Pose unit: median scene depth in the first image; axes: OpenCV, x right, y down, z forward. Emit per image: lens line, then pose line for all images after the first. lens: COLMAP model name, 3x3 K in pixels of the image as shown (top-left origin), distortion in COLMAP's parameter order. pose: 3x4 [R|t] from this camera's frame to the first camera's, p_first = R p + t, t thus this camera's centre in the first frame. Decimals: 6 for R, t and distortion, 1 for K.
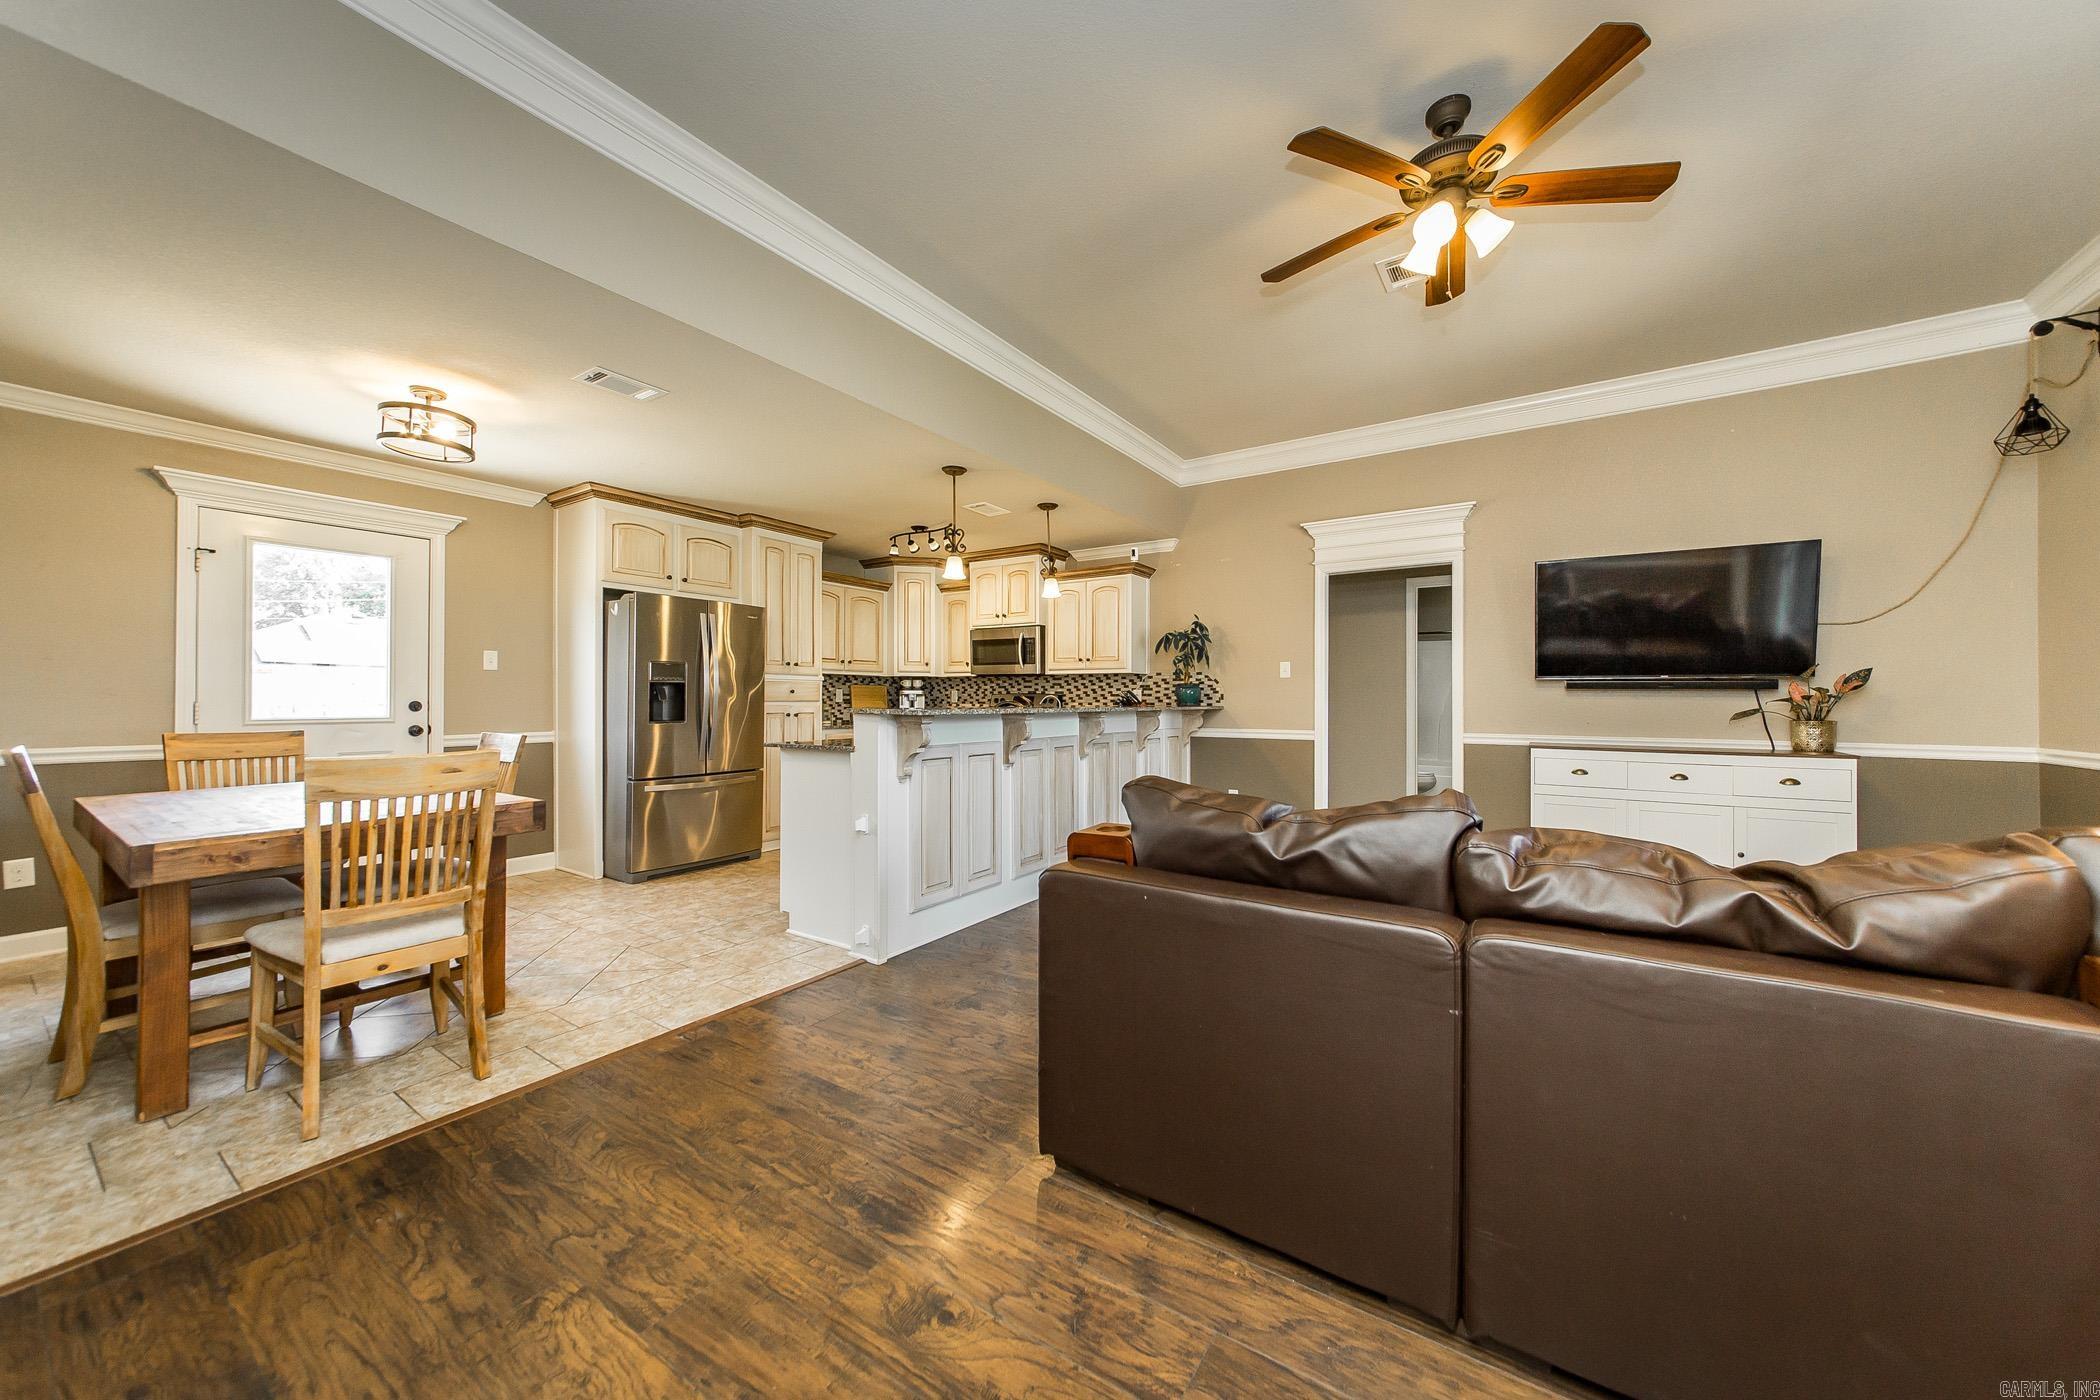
lens RADIAL K [[742.4, 0, 1041.8], [0, 742.4, 694.7], [0, 0, 1]] dist [-0.000193, -0.000099]
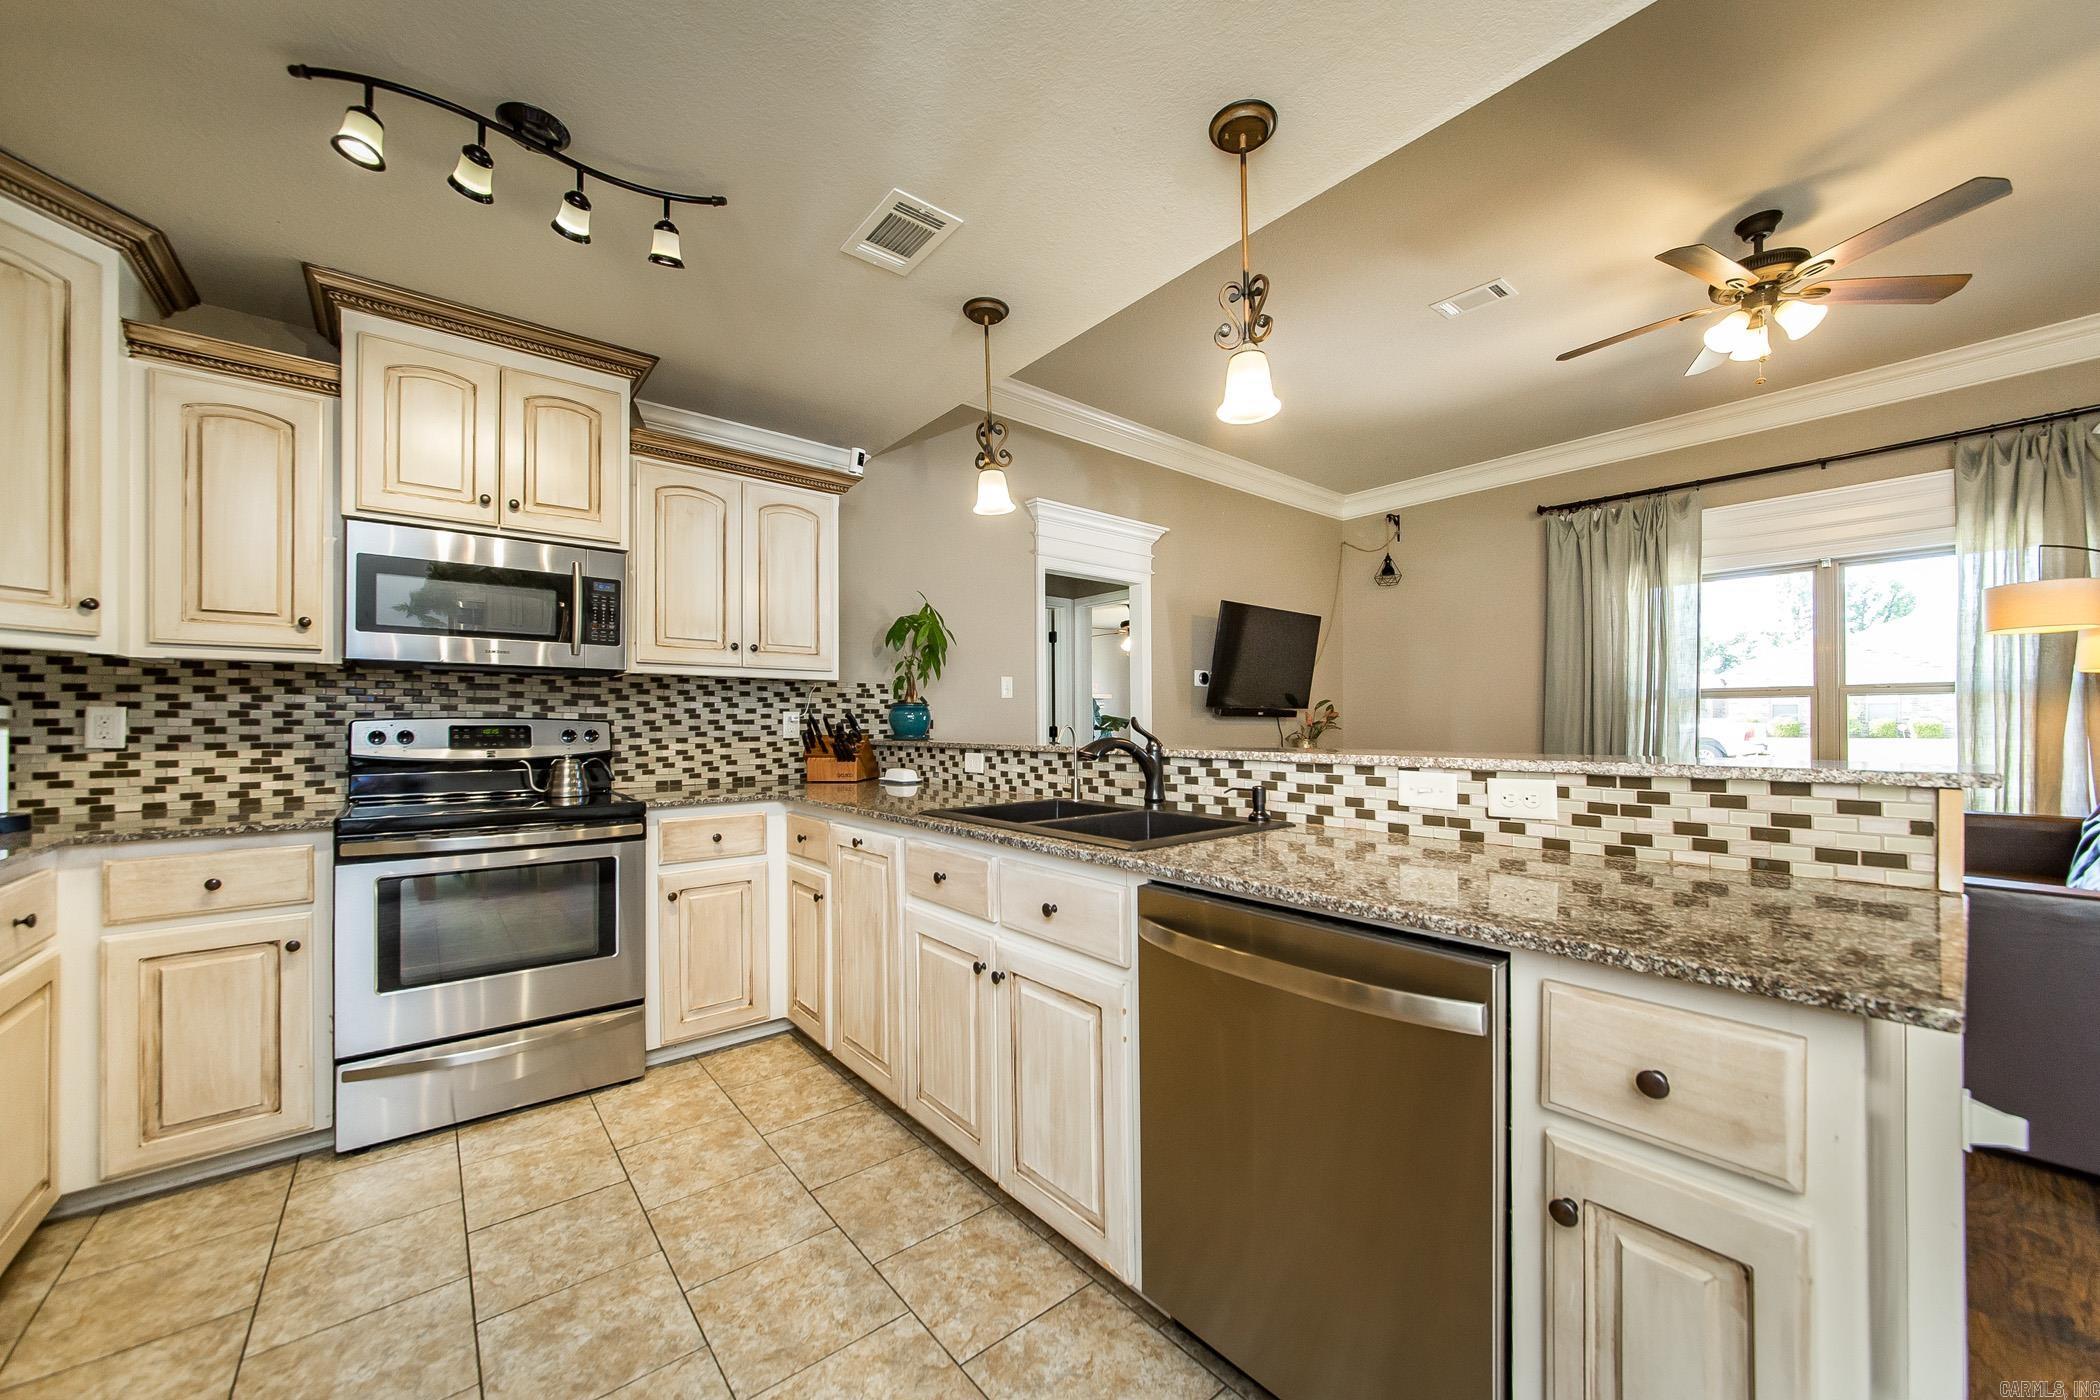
lens RADIAL K [[768.3, 0, 1044.5], [0, 768.3, 719.4], [0, 0, 1]] dist [-0.008981, -0.000108]
pose [[0.284097, -0.000321, 0.958796, -0.408323], [-0.002434, 0.999996, 0.001056, -0.002619], [-0.958793, -0.002634, 0.284095, 0.777952]]
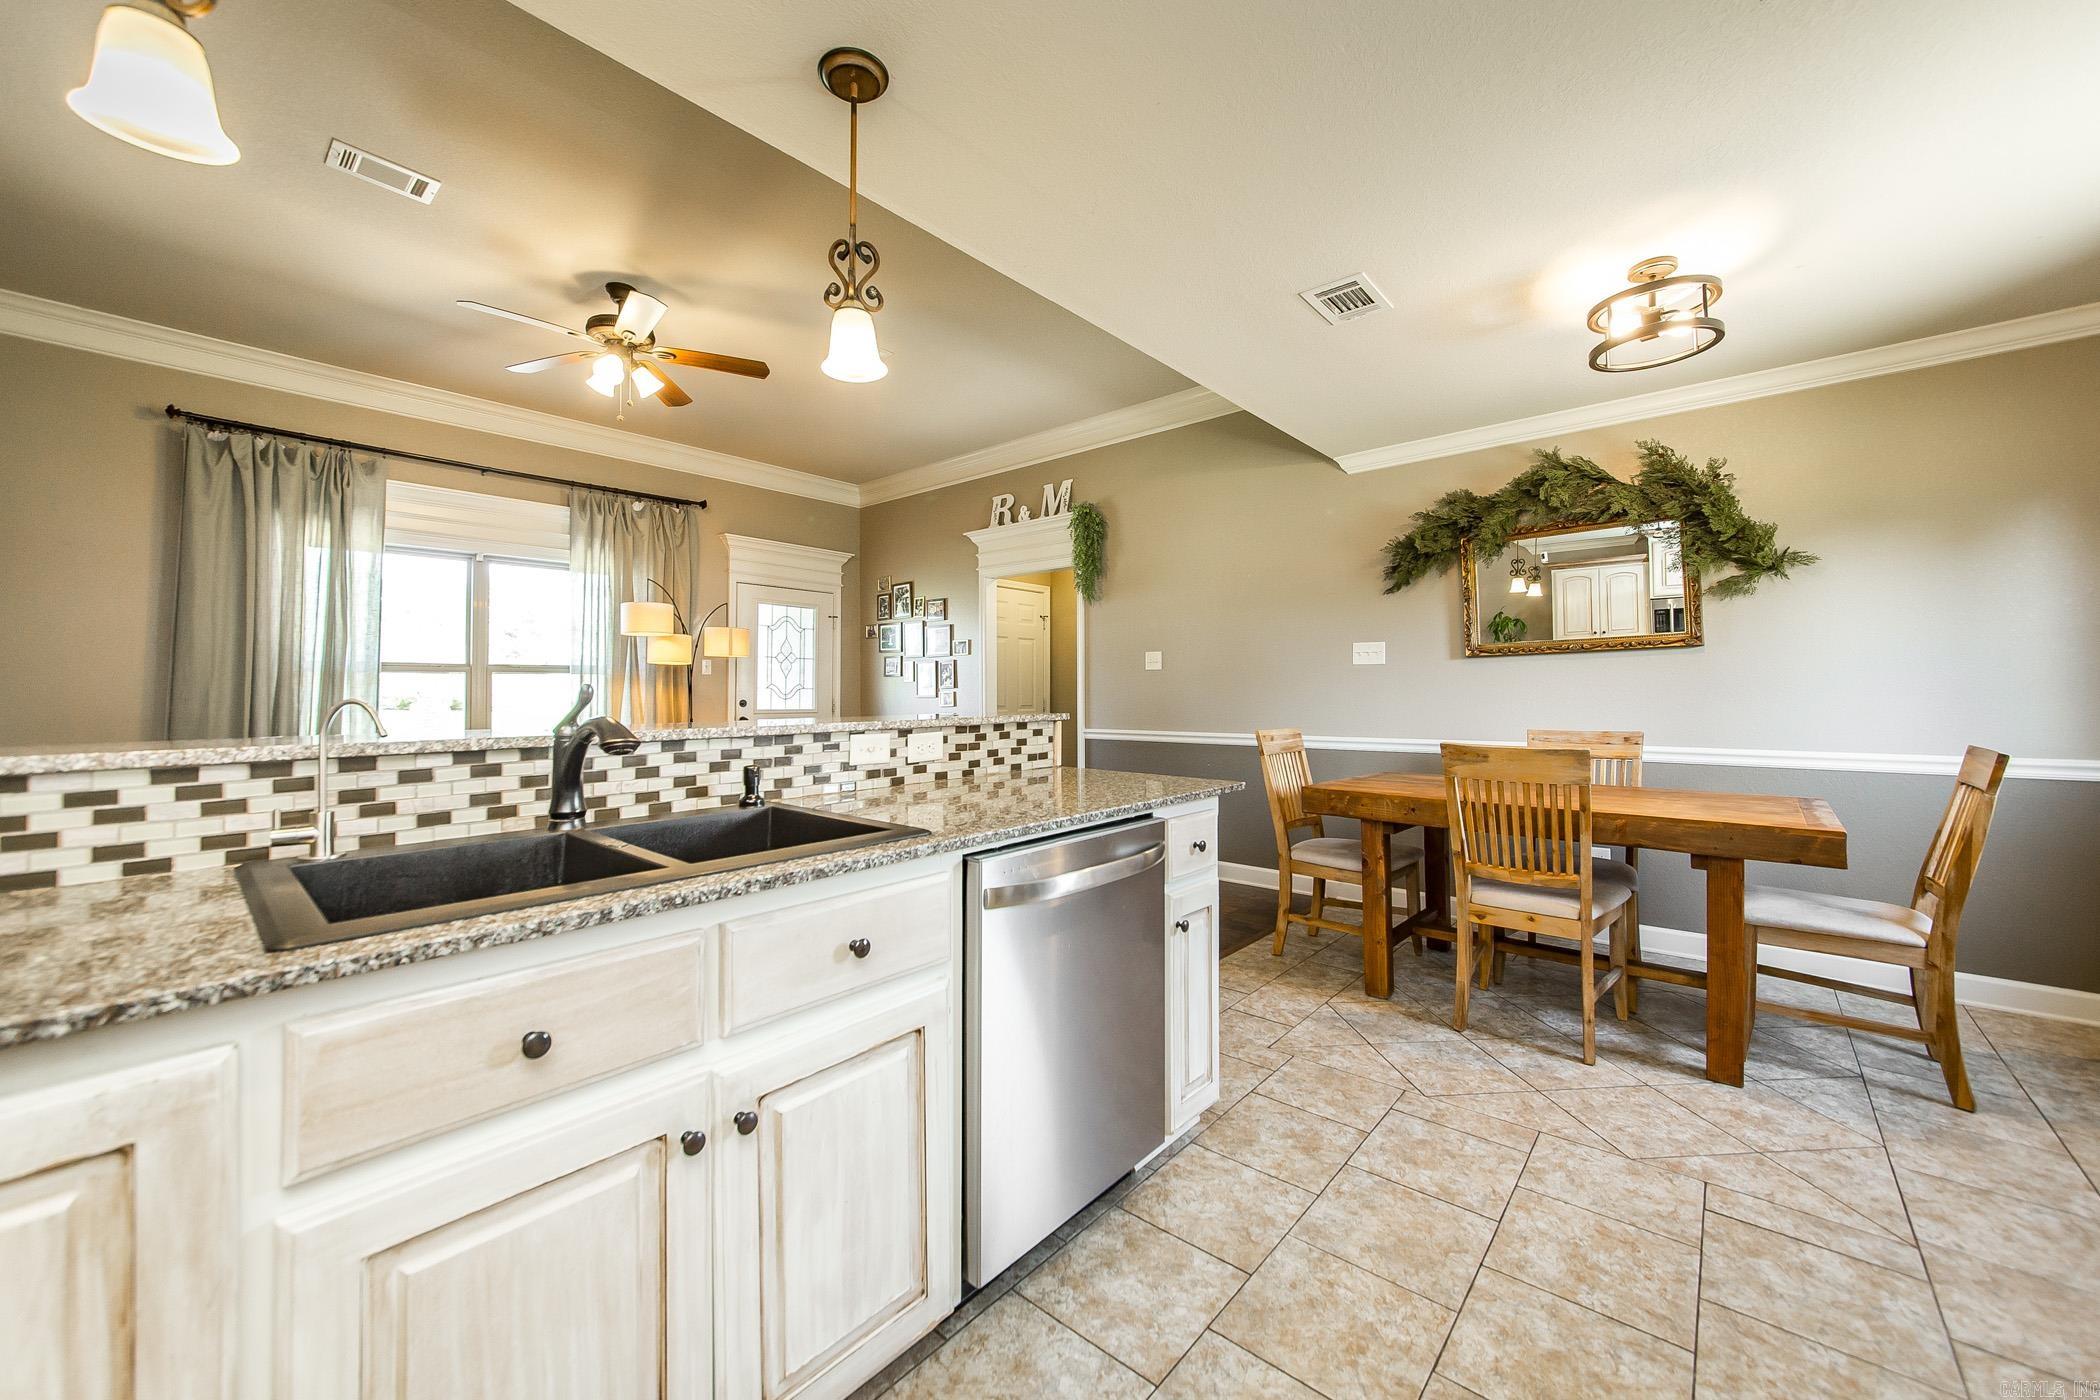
lens RADIAL K [[790.8, 0, 1046.5], [0, 790.8, 677.1], [0, 0, 1]] dist [-0.000003, -0.000084]
pose [[-0.992515, 0.004554, 0.122038, -0.202819], [0.001647, 0.999713, -0.023913, 0.000468], [-0.122112, -0.023533, -0.992237, 1.077759]]
